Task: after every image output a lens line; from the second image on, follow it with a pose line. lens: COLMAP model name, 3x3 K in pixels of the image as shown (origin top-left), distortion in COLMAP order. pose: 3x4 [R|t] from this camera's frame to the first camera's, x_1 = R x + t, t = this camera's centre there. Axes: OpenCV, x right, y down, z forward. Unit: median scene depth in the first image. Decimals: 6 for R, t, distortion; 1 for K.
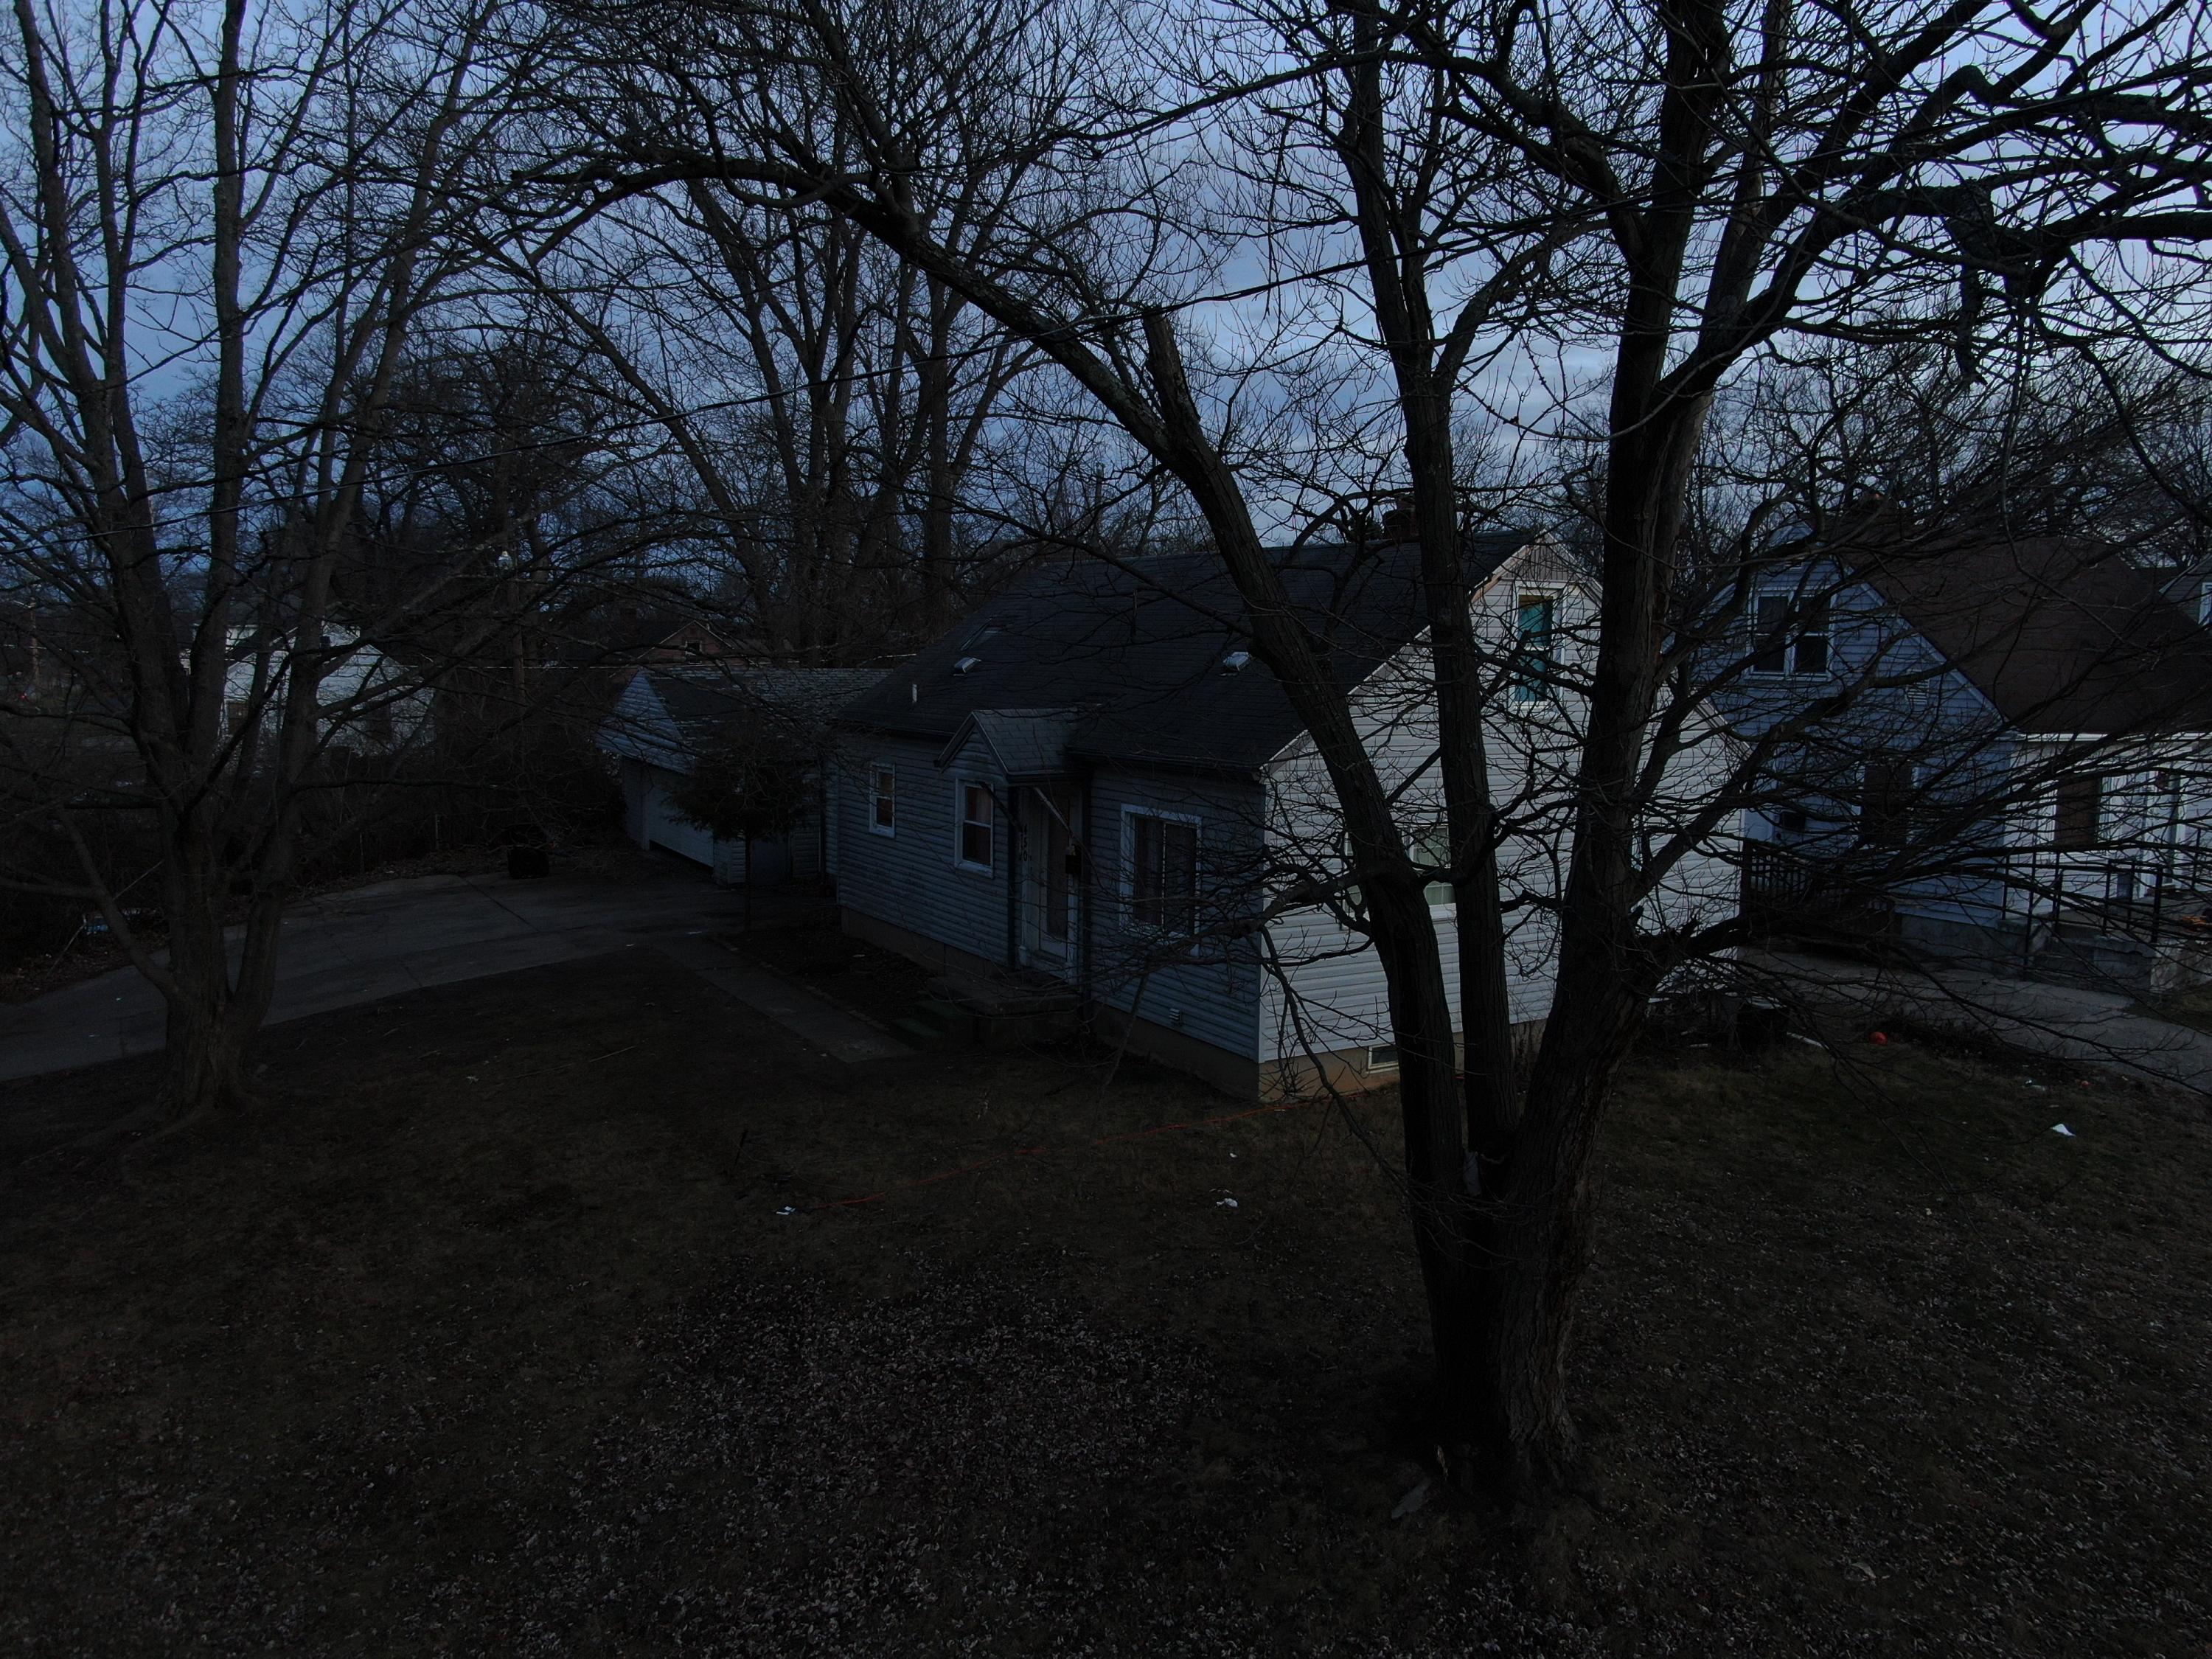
lens RADIAL K [[1618.6, 0, 1108.9], [0, 1618.6, 829.5], [0, 0, 1]] dist [-0.021131, 0.002459]
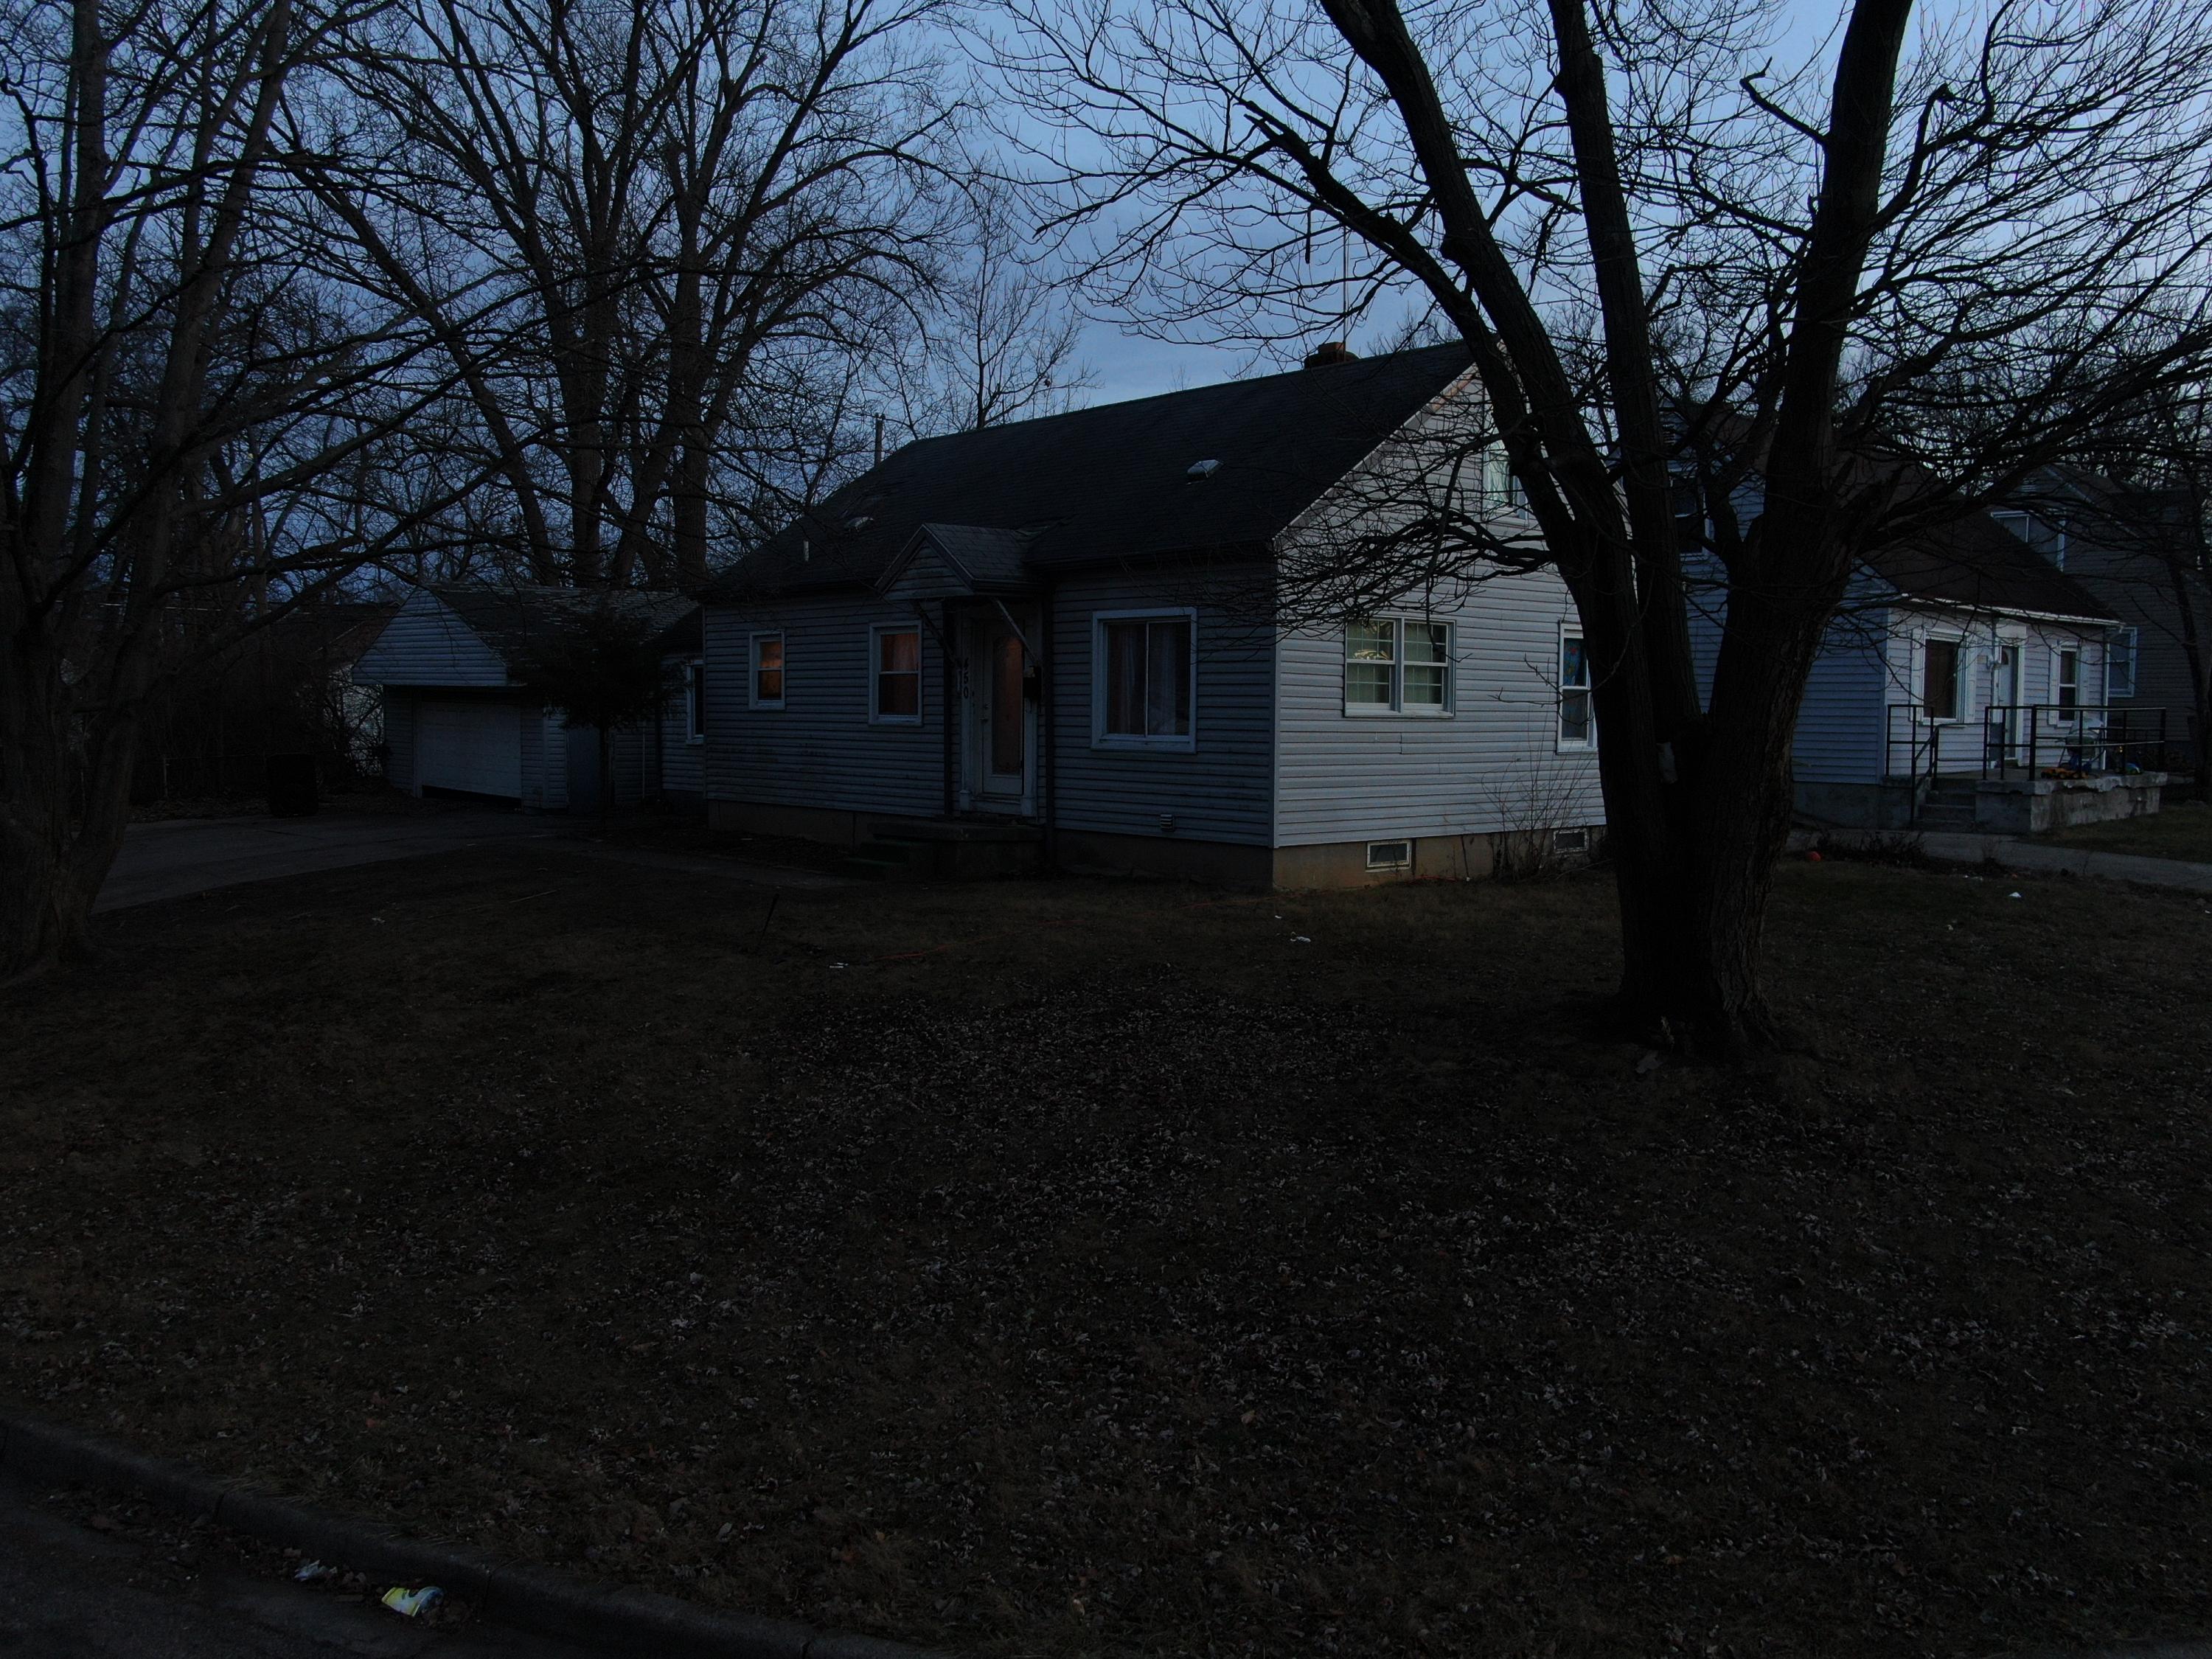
lens RADIAL K [[1770.5, 0, 1102.4], [0, 1770.5, 824.3], [0, 0, 1]] dist [-0.010147, 0.001325]
pose [[0.983278, -0.023451, 0.180596, -0.171033], [0.032587, 0.998326, -0.047784, 0.153274], [-0.179173, 0.052870, 0.982396, -0.017345]]
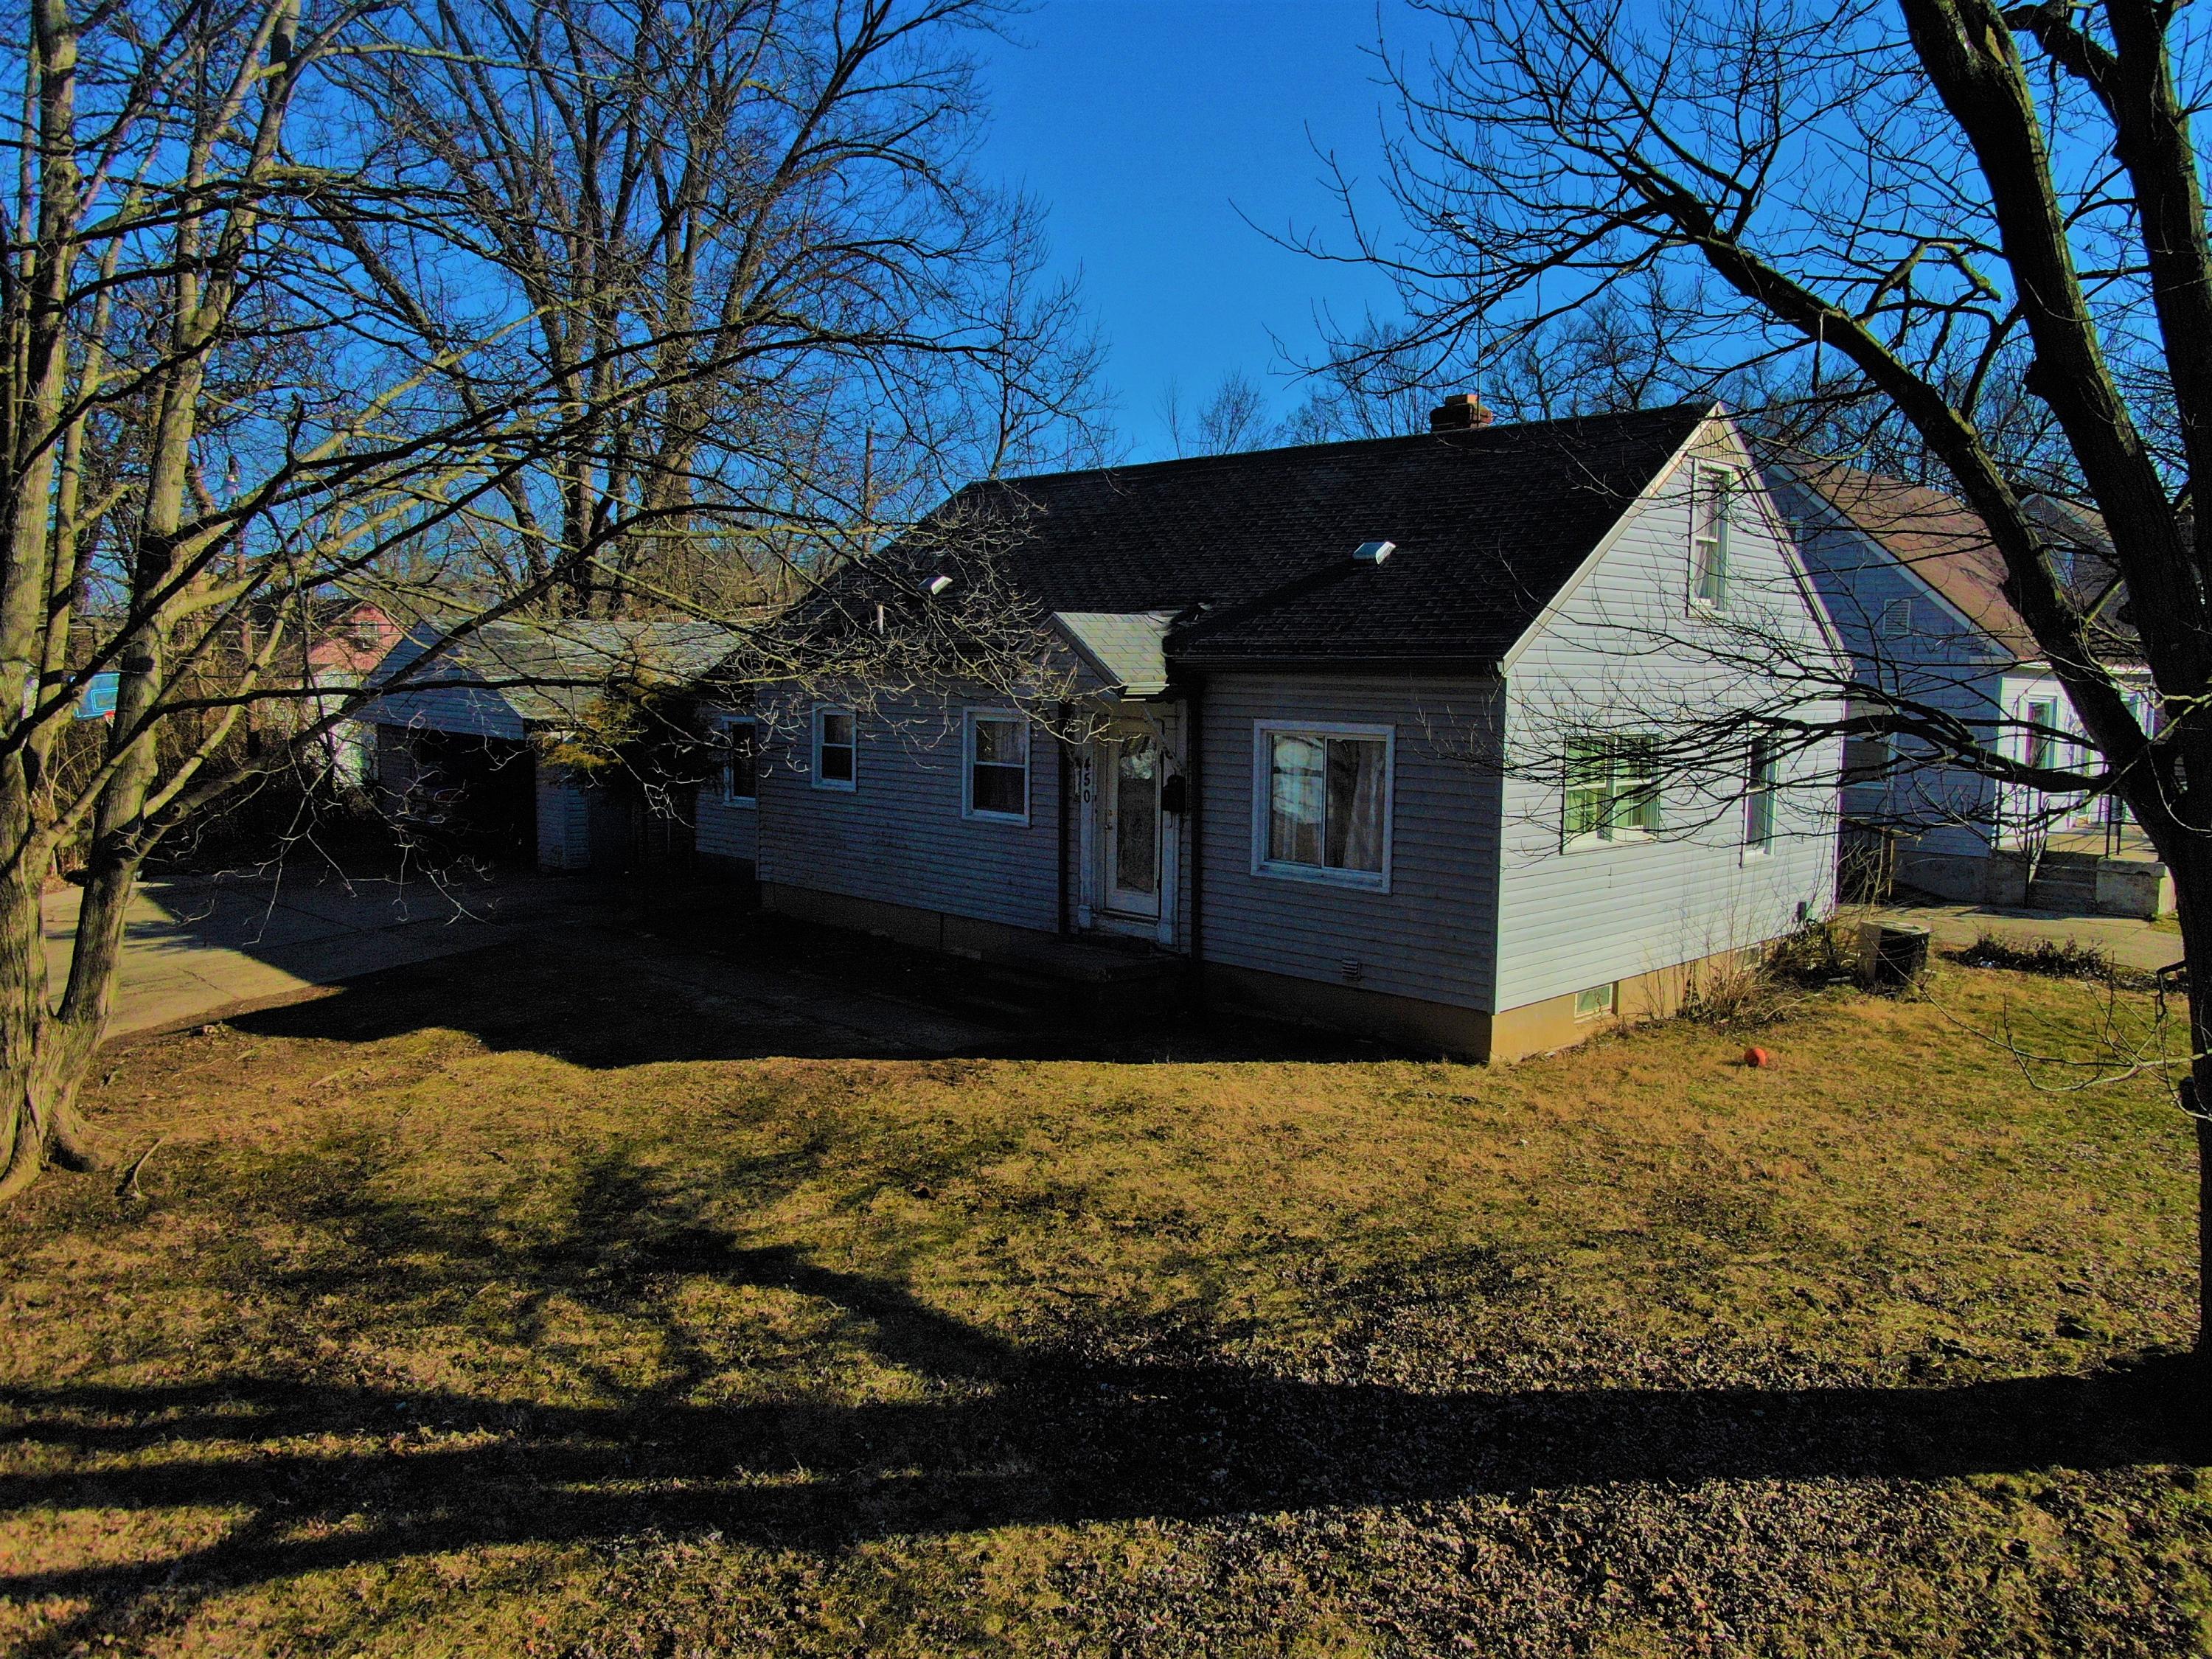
lens RADIAL K [[1618.6, 0, 1108.5], [0, 1618.6, 834.5], [0, 0, 1]] dist [-0.021131, 0.002459]
pose [[0.969679, -0.029823, 0.242556, -0.257999], [0.032422, 0.999452, -0.006731, 0.044751], [-0.242222, 0.014391, 0.970114, 0.205067]]
